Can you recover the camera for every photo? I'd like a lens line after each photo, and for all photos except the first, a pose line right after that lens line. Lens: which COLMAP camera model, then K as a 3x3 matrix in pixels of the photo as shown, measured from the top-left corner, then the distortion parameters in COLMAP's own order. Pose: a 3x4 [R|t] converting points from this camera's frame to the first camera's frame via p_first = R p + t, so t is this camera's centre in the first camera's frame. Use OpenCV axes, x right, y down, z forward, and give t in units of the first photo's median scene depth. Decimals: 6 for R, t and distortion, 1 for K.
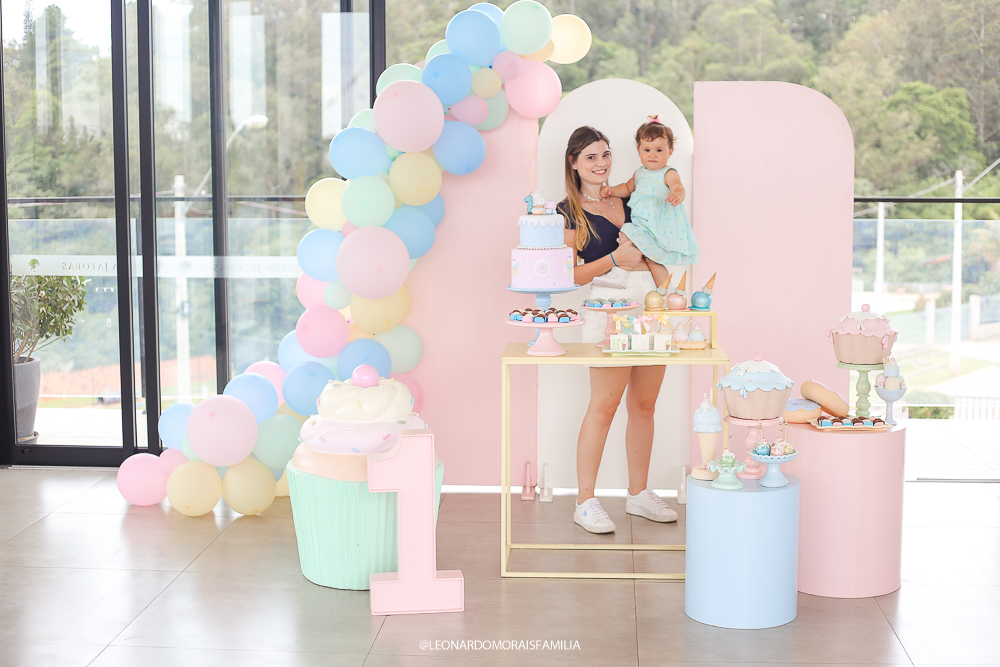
lens RADIAL K [[1659.5, 0, 500.0], [0, 1659.5, 333.5], [0, 0, 1]] dist [-0.044163, -0.082647]
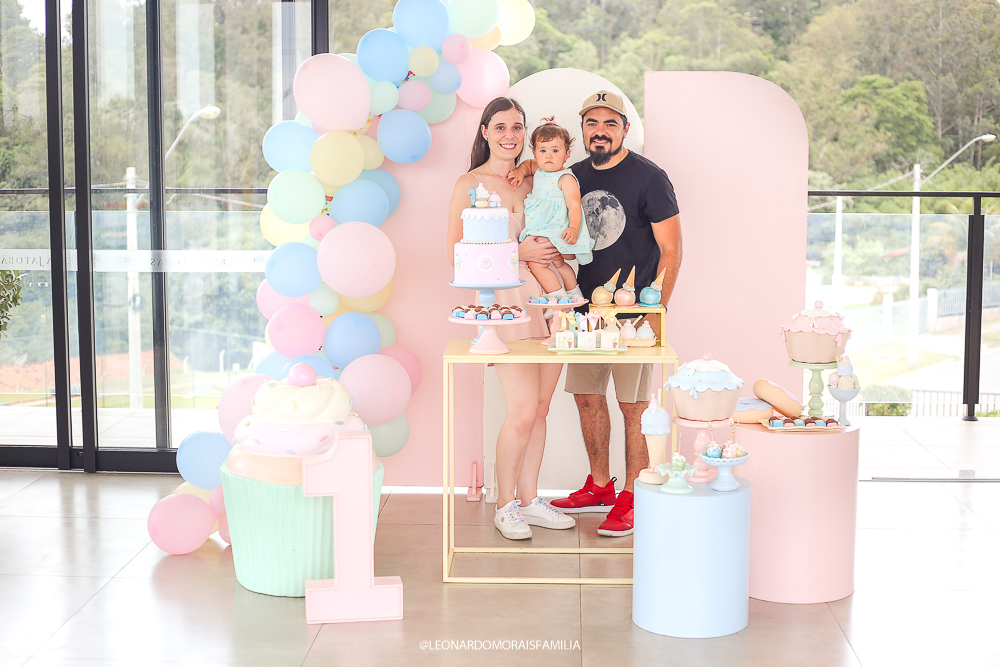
lens RADIAL K [[1652.4, 0, 500.0], [0, 1652.4, 333.5], [0, 0, 1]] dist [-0.061416, -0.102958]
pose [[0.999750, 0.000387, 0.022353, 0.012105], [-0.000498, 0.999987, 0.004999, -0.003232], [-0.022351, -0.005009, 0.999738, 0.036815]]
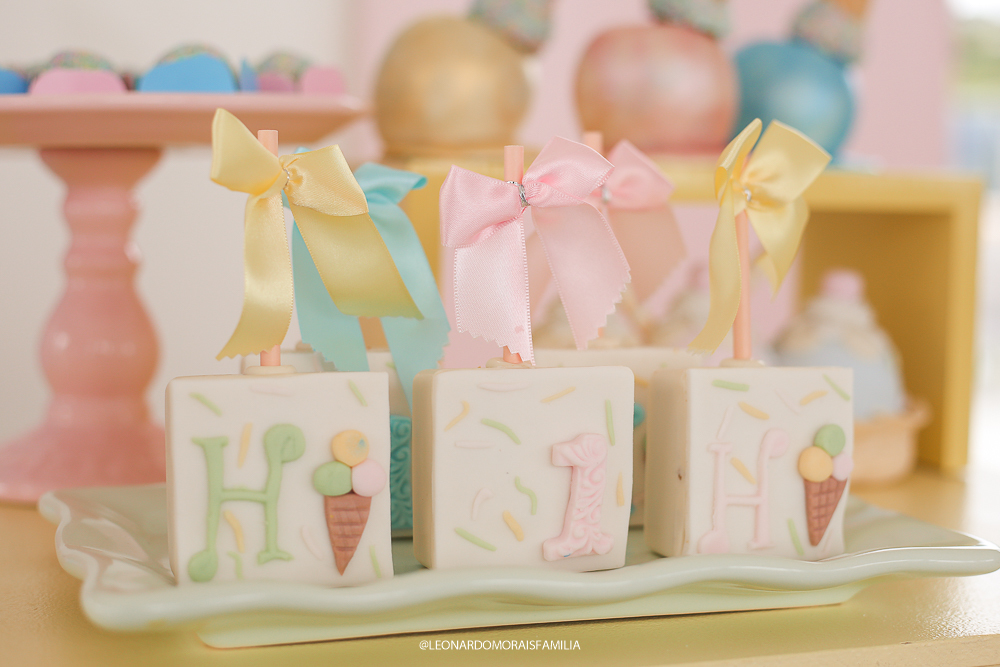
lens RADIAL K [[1702.1, 0, 499.3], [0, 1702.1, 334.1], [0, 0, 1]] dist [-0.124923, 0.006455]
pose [[0.925315, -0.010697, 0.379048, 0.049067], [0.018832, 0.999665, -0.017760, 0.000211], [-0.378731, 0.023572, 0.925206, 0.891116]]
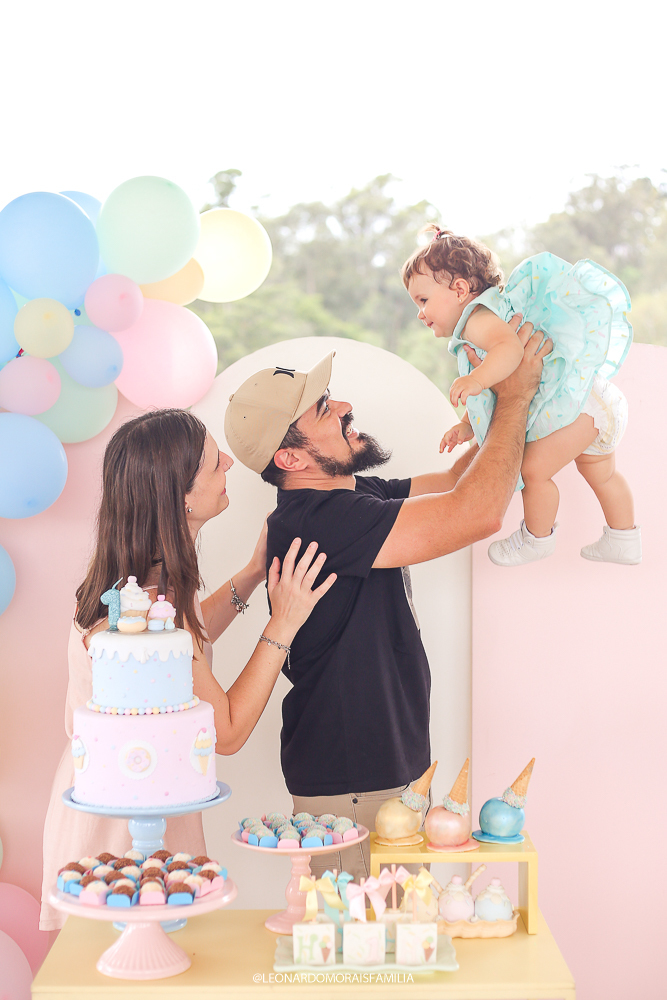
lens RADIAL K [[1702.1, 0, 333.5], [0, 1702.1, 500.0], [0, 0, 1]] dist [-0.124923, 0.006455]
pose [[0.998738, -0.003396, 0.050115, 0.053801], [0.007187, 0.997107, -0.075668, -0.072234], [-0.049713, 0.075932, 0.995873, 0.545338]]
